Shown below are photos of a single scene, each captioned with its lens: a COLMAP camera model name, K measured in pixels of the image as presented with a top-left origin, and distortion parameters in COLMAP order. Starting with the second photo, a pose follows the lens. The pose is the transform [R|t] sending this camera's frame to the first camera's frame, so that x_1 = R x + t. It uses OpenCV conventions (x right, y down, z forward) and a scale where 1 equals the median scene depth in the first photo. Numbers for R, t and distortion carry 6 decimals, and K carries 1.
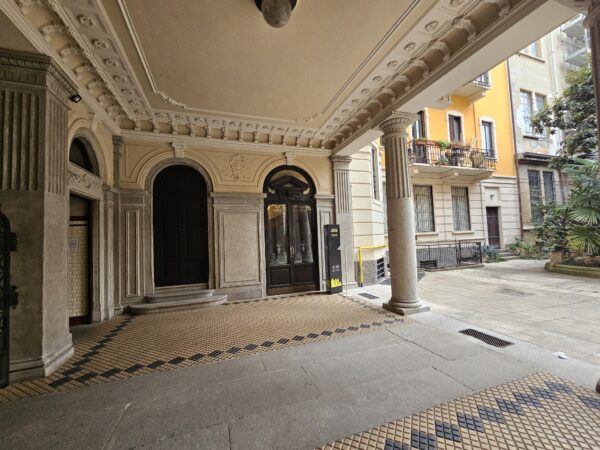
lens RADIAL K [[245.8, 0, 299.6], [0, 245.8, 225.4], [0, 0, 1]] dist [-0.008711, 0.001354]
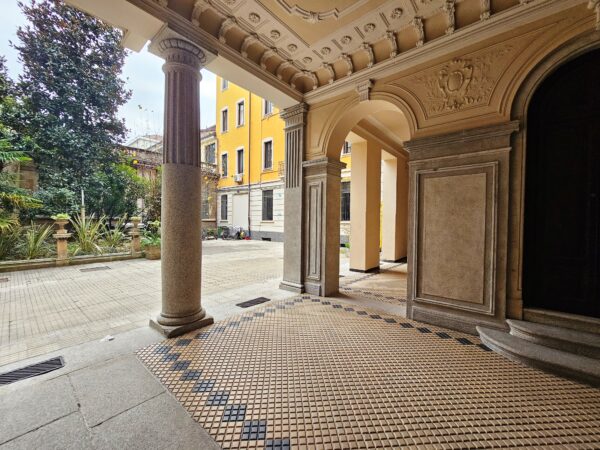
lens RADIAL K [[245.8, 0, 299.0], [0, 245.8, 223.9], [0, 0, 1]] dist [-0.008711, 0.001354]
pose [[-0.511415, 0.024237, 0.858992, -0.306437], [-0.034538, 0.998215, -0.048728, 0.068057], [-0.858639, -0.054588, -0.509665, 0.953389]]
